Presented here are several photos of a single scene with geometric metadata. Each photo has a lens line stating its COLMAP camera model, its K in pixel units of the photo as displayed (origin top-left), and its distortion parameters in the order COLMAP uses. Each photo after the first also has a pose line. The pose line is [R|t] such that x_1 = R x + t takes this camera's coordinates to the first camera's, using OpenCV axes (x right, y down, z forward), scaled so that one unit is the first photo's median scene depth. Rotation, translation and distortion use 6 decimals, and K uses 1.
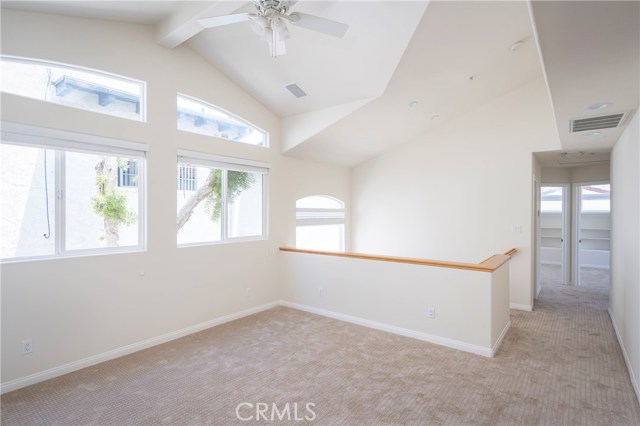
lens RADIAL K [[328.2, 0, 320.9], [0, 328.2, 212.8], [0, 0, 1]] dist [-0.000462, -0.000128]
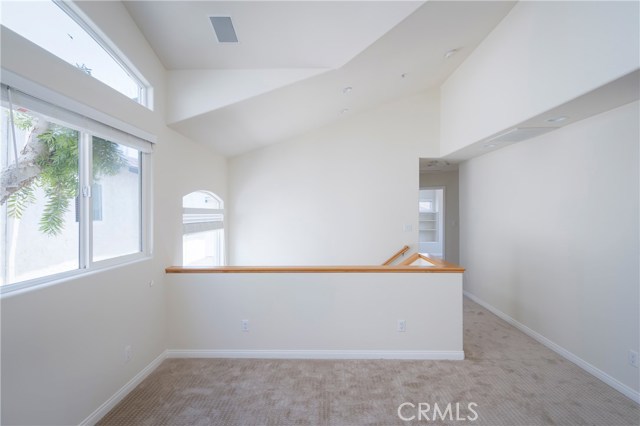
lens RADIAL K [[324.4, 0, 319.5], [0, 324.4, 211.7], [0, 0, 1]] dist [-0.001185, 0.001135]
pose [[0.802081, -0.003686, 0.597204, -0.305456], [0.008725, 0.999947, -0.005547, -0.000139], [-0.597152, 0.009659, 0.802070, 0.357317]]
